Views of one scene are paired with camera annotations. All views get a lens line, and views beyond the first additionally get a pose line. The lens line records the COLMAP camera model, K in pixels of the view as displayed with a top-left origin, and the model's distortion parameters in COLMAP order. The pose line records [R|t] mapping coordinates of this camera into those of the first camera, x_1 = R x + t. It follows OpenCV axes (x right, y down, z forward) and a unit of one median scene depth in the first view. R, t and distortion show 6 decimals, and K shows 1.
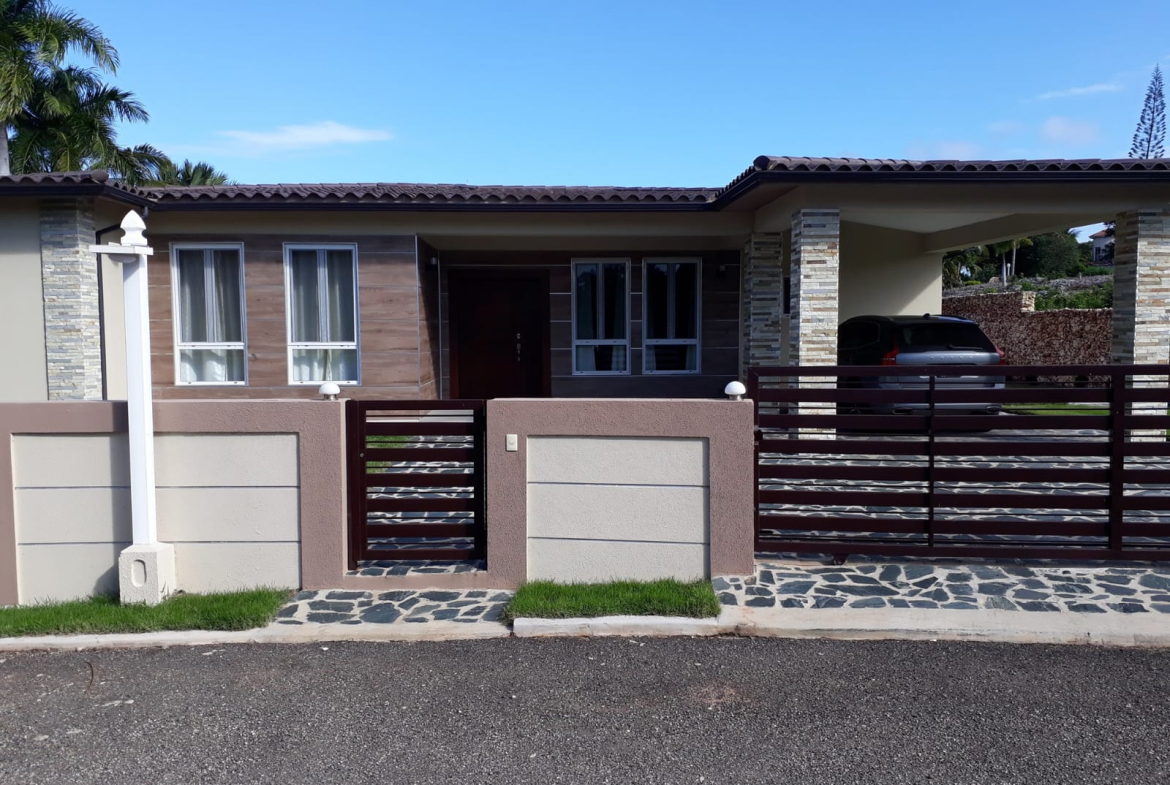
lens RADIAL K [[870.3, 0, 590.5], [0, 870.3, 393.9], [0, 0, 1]] dist [0.080752, -0.086166]
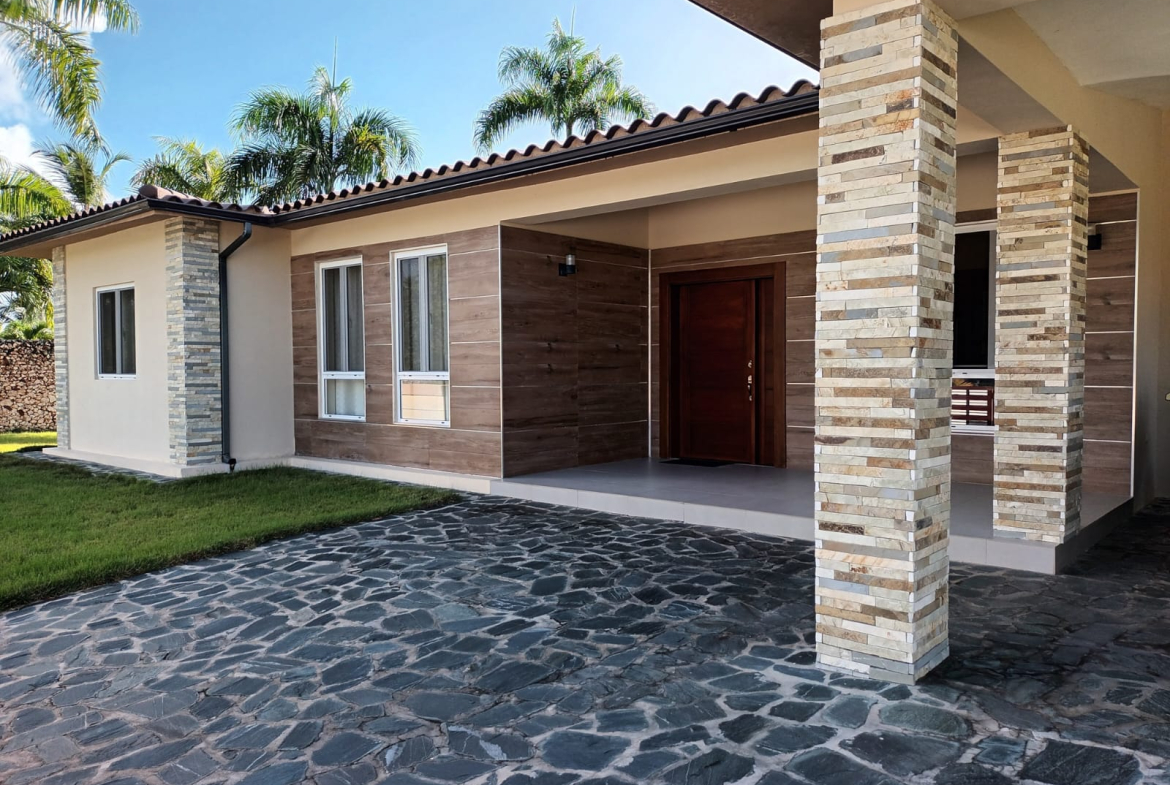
lens RADIAL K [[870.3, 0, 579.7], [0, 870.3, 389.8], [0, 0, 1]] dist [0.080752, -0.086166]
pose [[0.754133, 0.017132, -0.656498, 0.325918], [-0.045718, 0.998604, -0.026457, -0.029074], [0.655128, 0.049966, 0.753864, 0.511519]]
